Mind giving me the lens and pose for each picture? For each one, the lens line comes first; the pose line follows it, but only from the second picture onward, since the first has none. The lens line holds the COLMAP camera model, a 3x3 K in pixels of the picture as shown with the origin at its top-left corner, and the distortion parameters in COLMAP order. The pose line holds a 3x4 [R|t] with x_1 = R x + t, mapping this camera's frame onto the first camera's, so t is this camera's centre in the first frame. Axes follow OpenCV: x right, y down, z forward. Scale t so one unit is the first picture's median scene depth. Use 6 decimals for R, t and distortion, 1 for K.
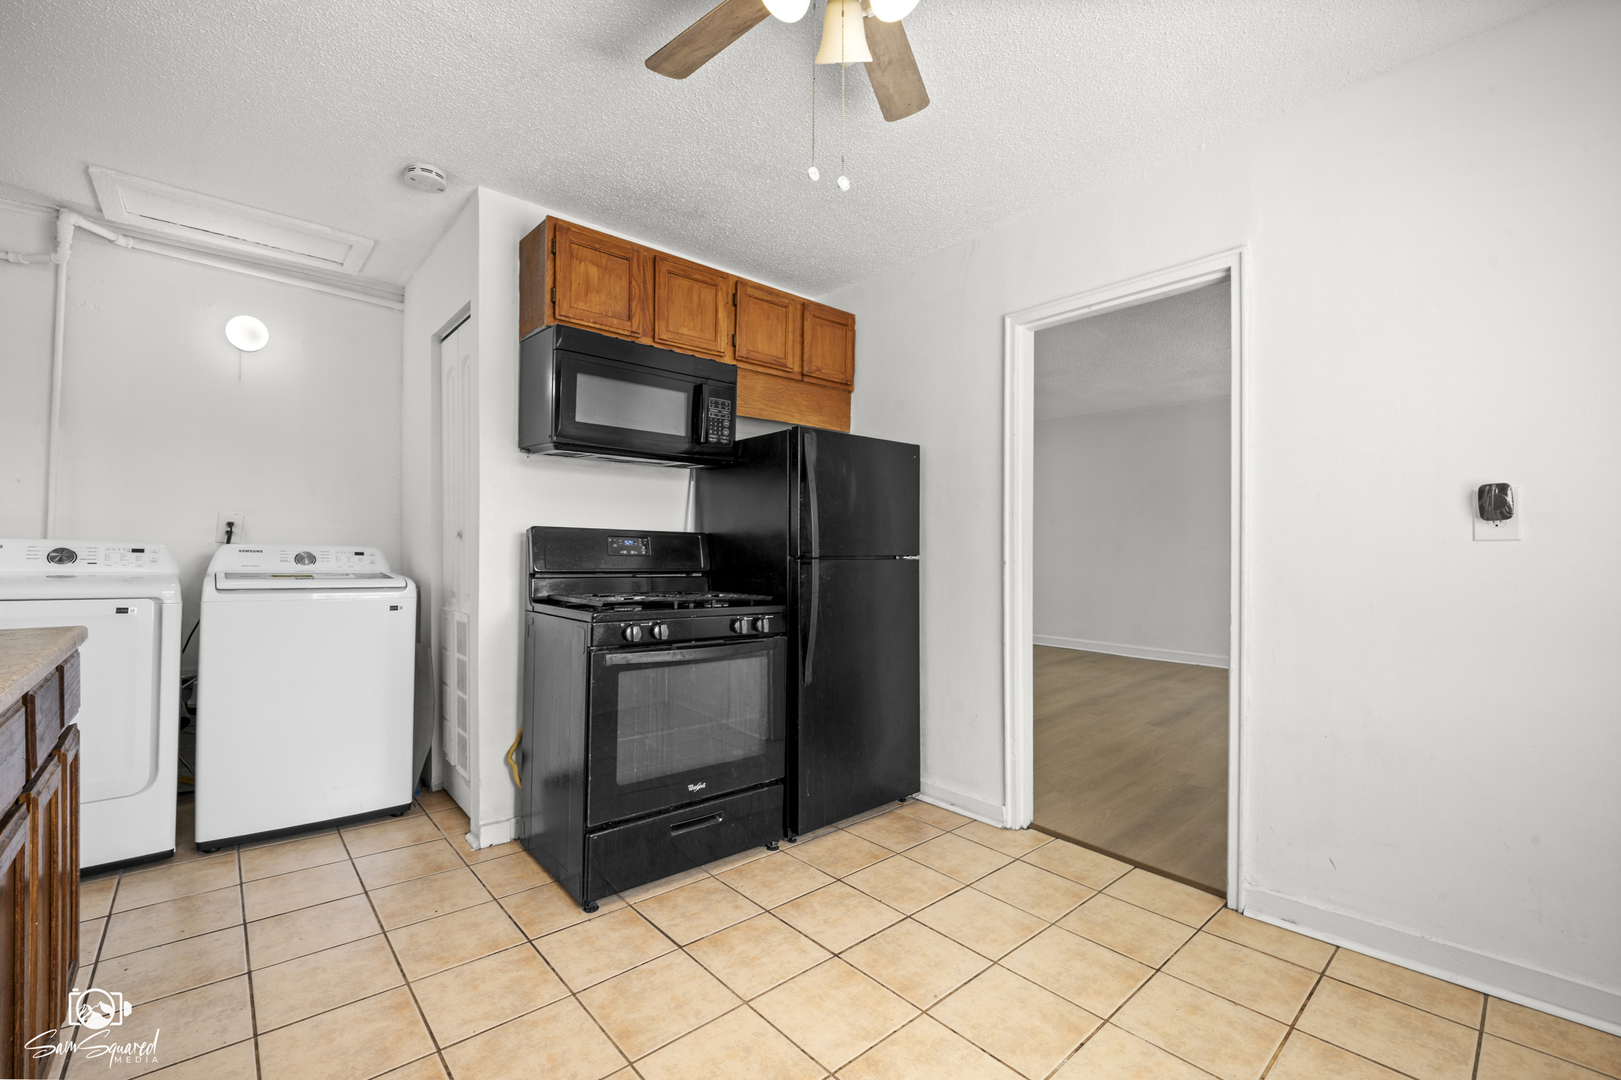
lens RADIAL K [[682.2, 0, 816.2], [0, 682.2, 547.3], [0, 0, 1]] dist [-0.002213, -0.000743]
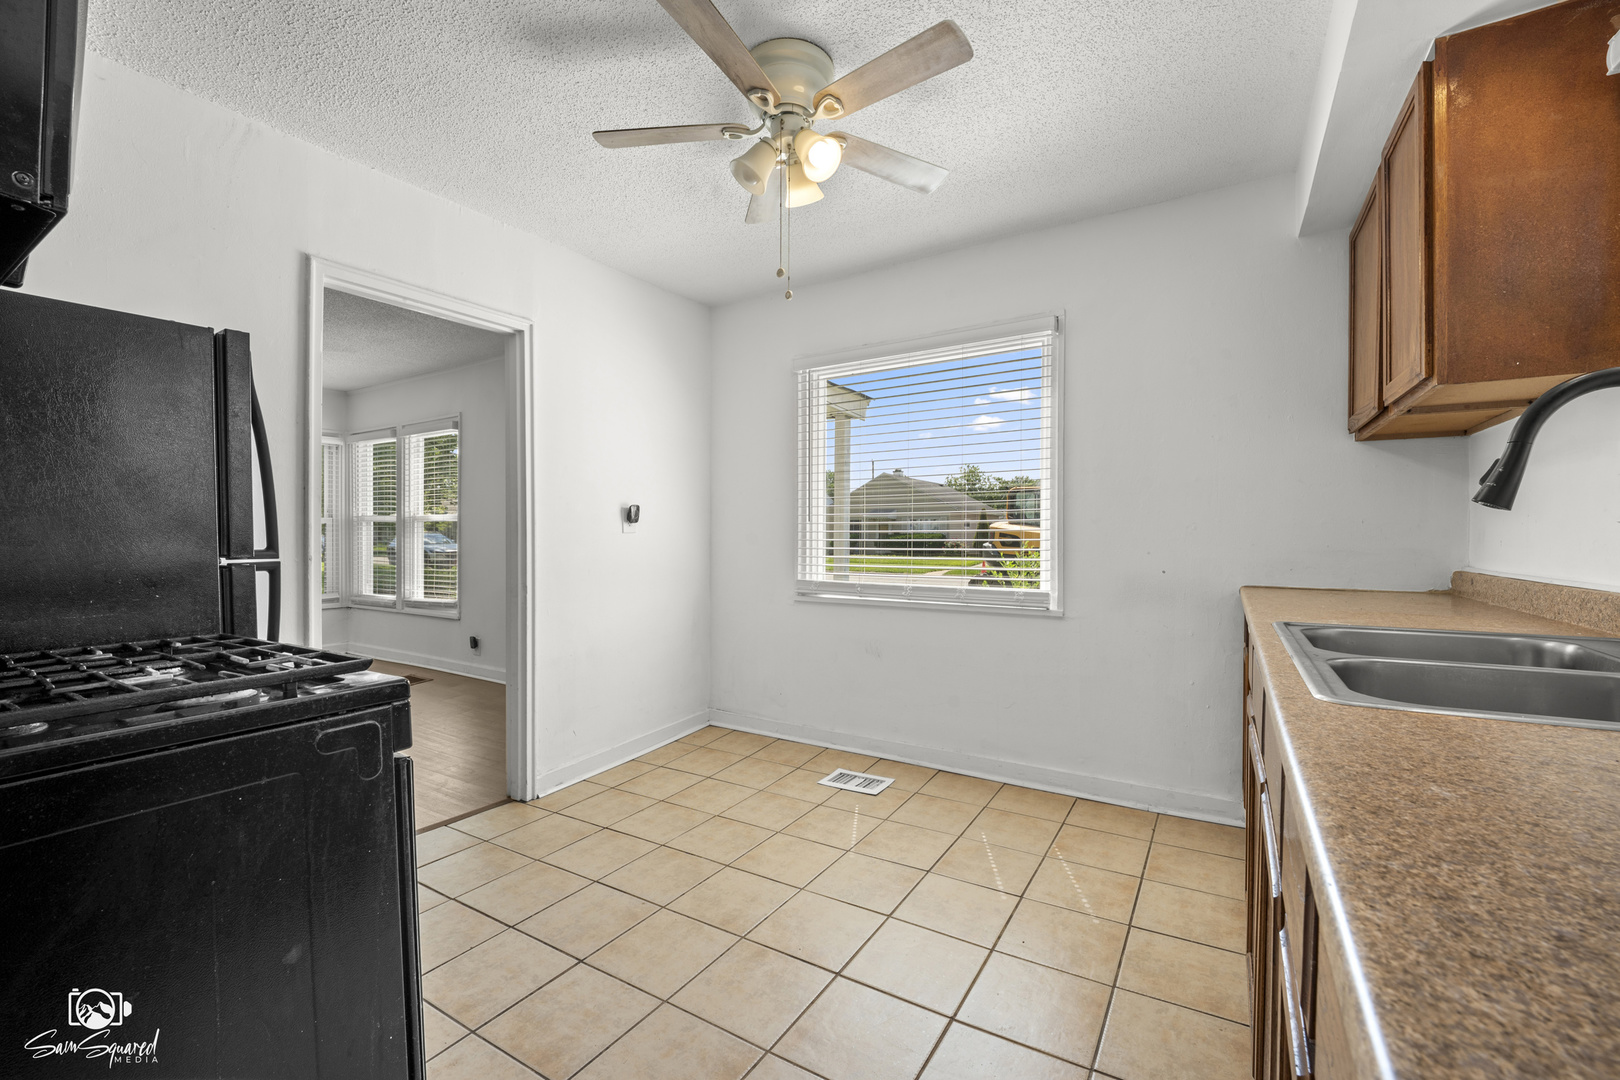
lens RADIAL K [[685.1, 0, 810.0], [0, 685.1, 540.0], [0, 0, 1]] dist [-0.002231, -0.000236]
pose [[-0.284167, -0.007833, 0.958743, -0.819207], [0.002926, 0.999955, 0.009037, -0.005554], [-0.958770, 0.005373, -0.284131, 0.795925]]
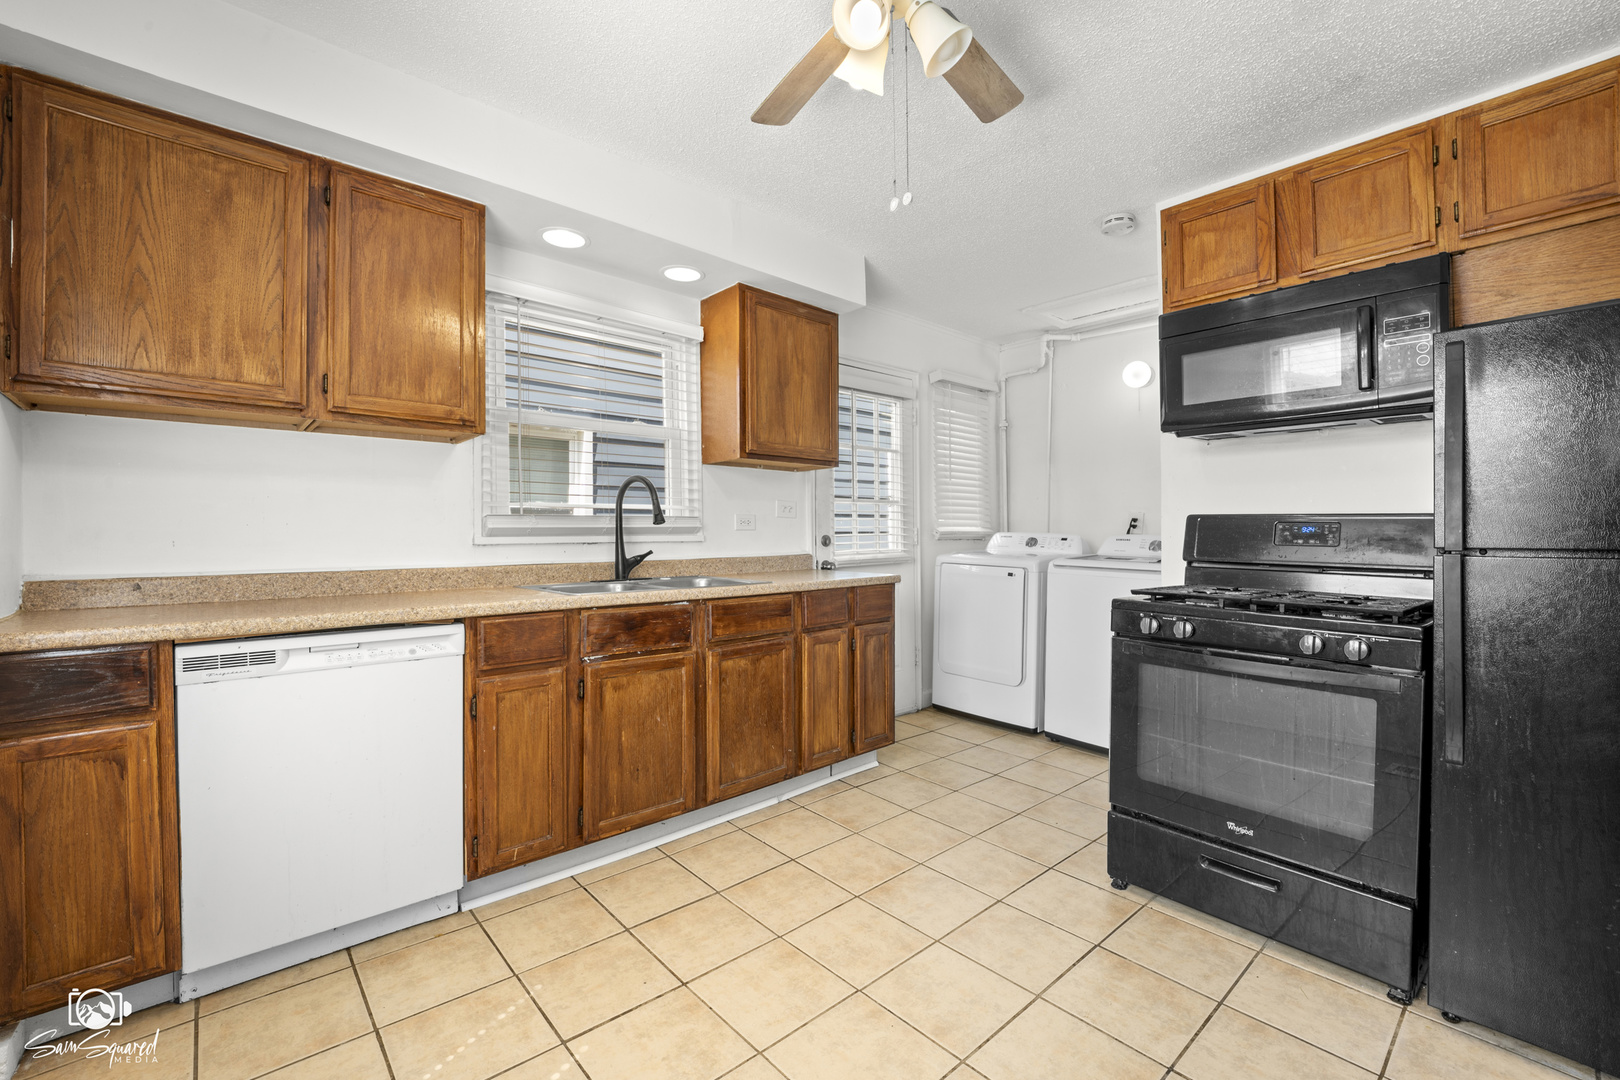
lens RADIAL K [[685.1, 0, 810.0], [0, 685.1, 540.0], [0, 0, 1]] dist [-0.002231, -0.000236]
pose [[0.002684, 0.002232, -0.999994, 0.654774], [0.000549, 0.999997, 0.002233, 0.003396], [0.999996, -0.000555, 0.002683, 0.492630]]
